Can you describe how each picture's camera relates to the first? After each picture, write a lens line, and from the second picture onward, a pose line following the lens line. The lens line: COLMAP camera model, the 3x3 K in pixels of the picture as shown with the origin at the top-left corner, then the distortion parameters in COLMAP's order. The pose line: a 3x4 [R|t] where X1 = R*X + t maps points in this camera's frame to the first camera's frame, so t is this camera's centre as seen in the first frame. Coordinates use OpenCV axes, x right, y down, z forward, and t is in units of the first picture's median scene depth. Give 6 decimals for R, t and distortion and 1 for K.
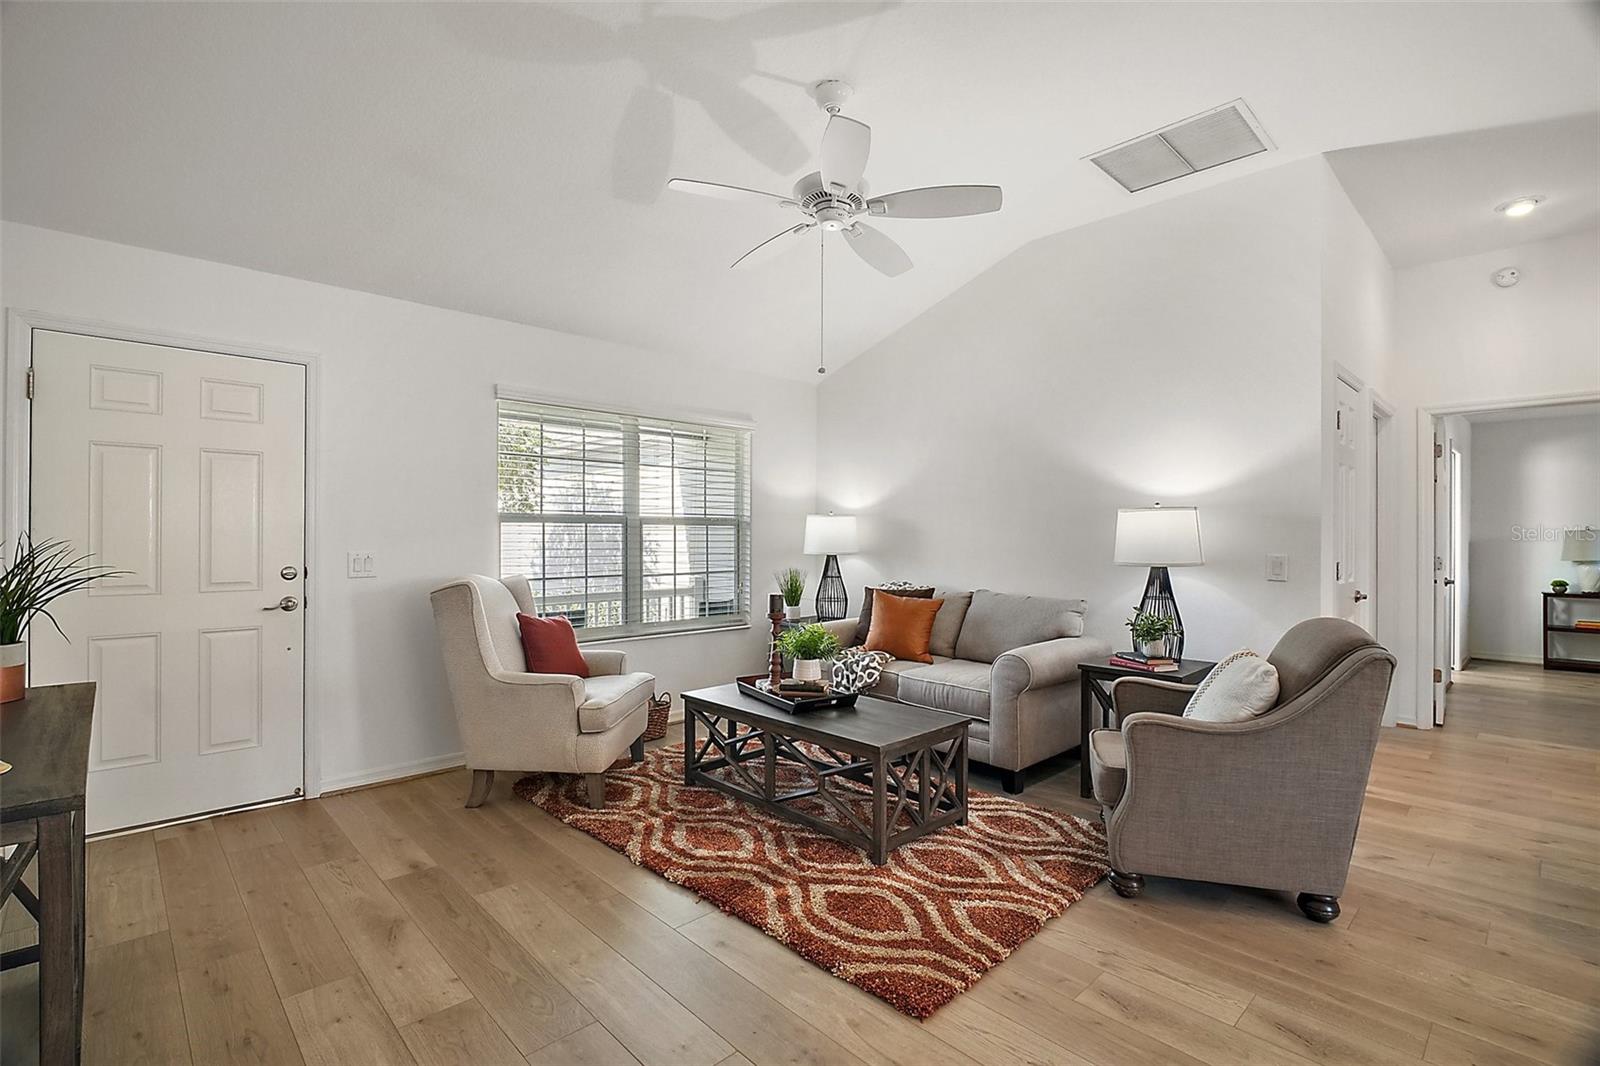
lens RADIAL K [[730.5, 0, 798.6], [0, 730.5, 533.5], [0, 0, 1]] dist [0.000754, 0.000092]
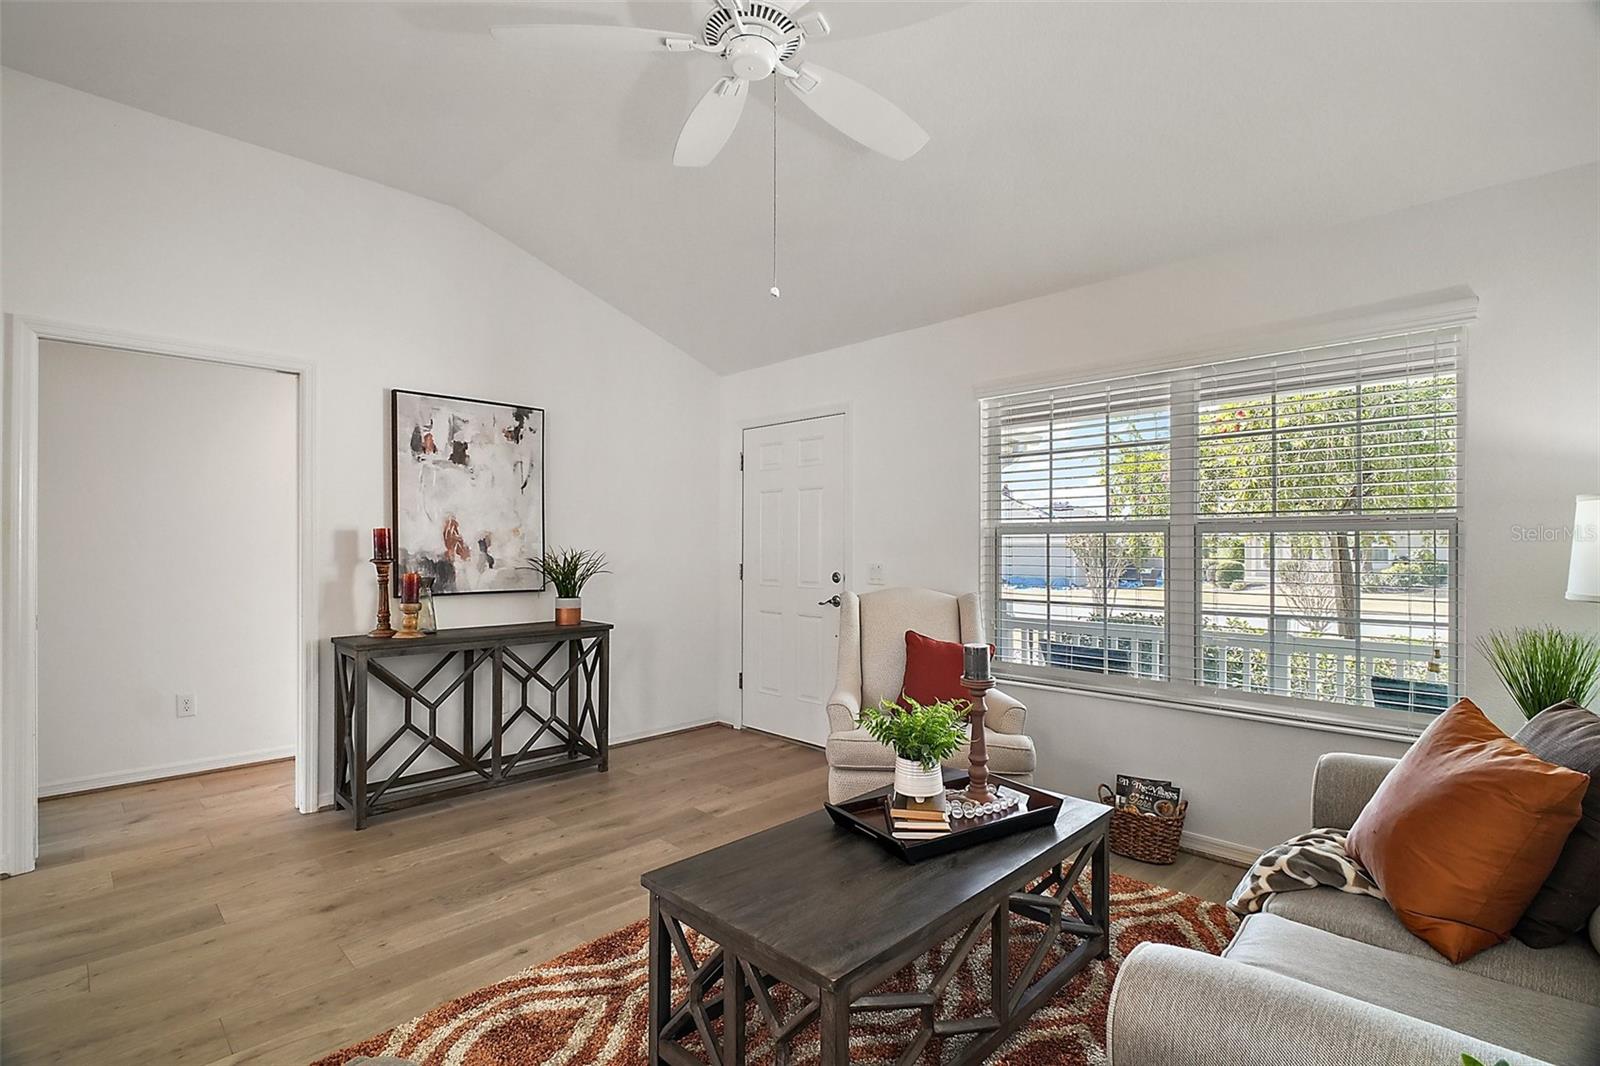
lens RADIAL K [[756.3, 0, 801.1], [0, 756.3, 542.8], [0, 0, 1]] dist [-0.000176, 0.000026]
pose [[0.036908, -0.011215, -0.999256, 0.755424], [-0.001851, 0.999935, -0.011291, 0.011310], [0.999317, 0.002267, 0.036885, 1.065159]]
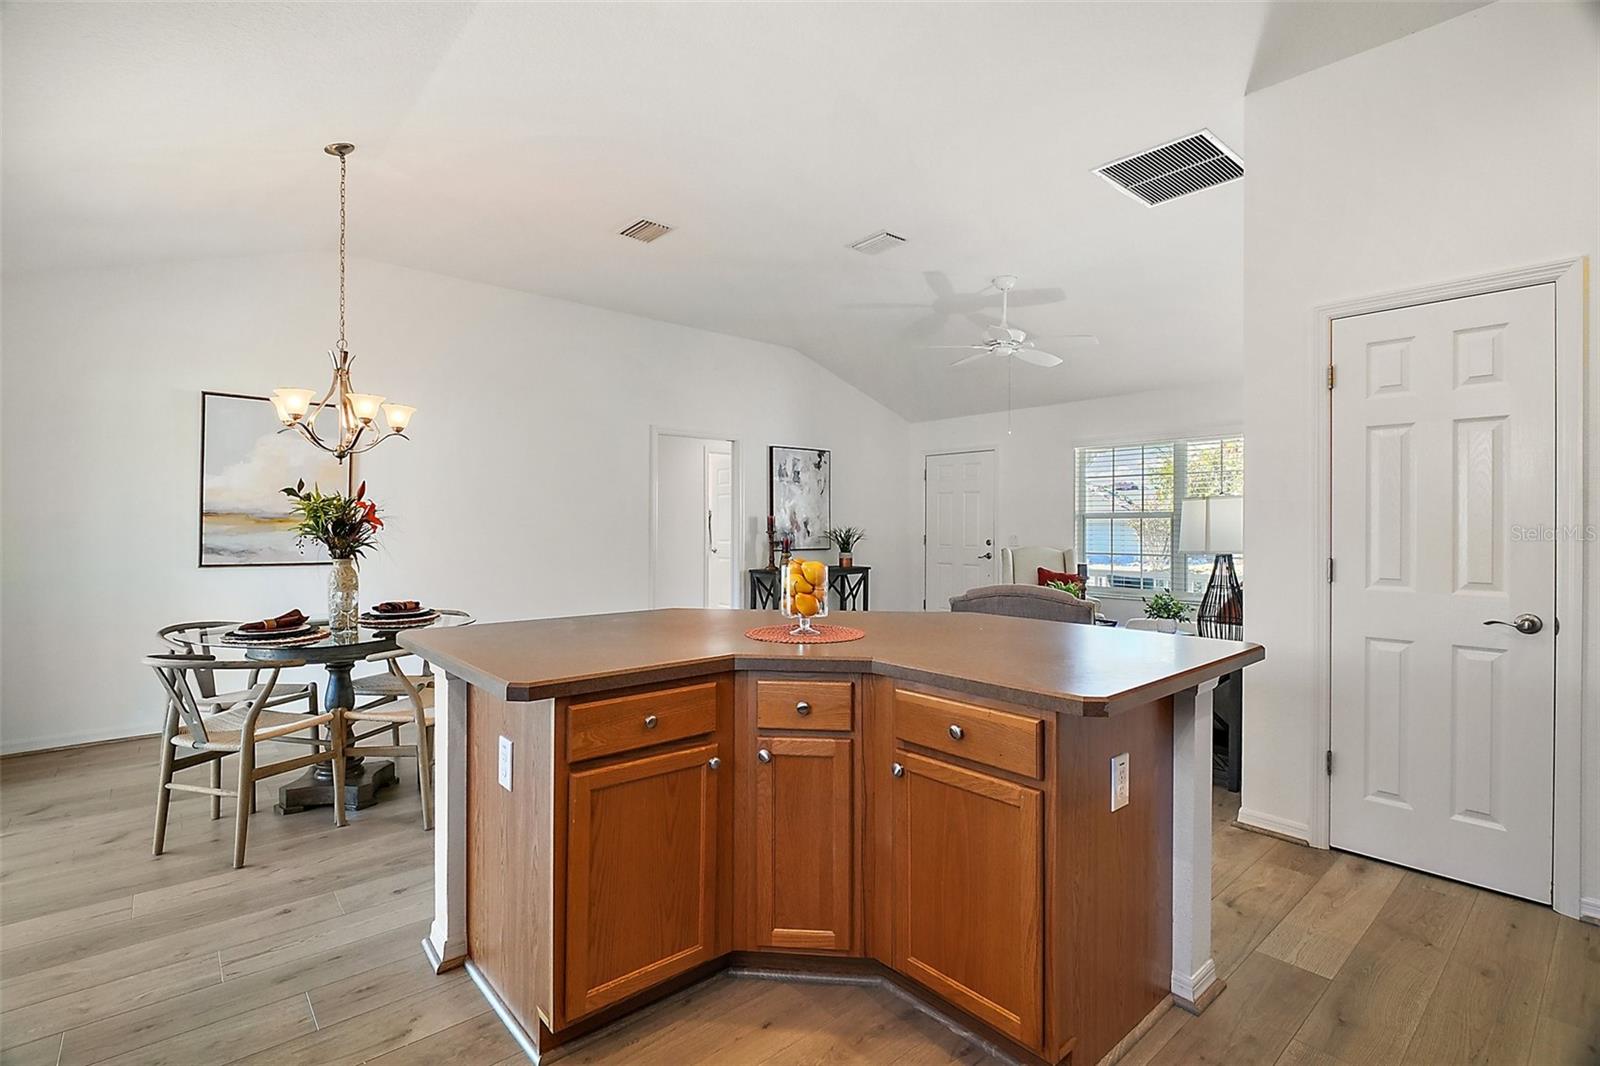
lens RADIAL K [[749.8, 0, 793.9], [0, 749.8, 522.7], [0, 0, 1]] dist [0.002551, 0.000056]
pose [[-0.045251, -0.005640, -0.998960, 2.004441], [-0.002740, 0.999981, -0.005522, 0.009494], [0.998972, 0.002488, -0.045266, 0.596386]]
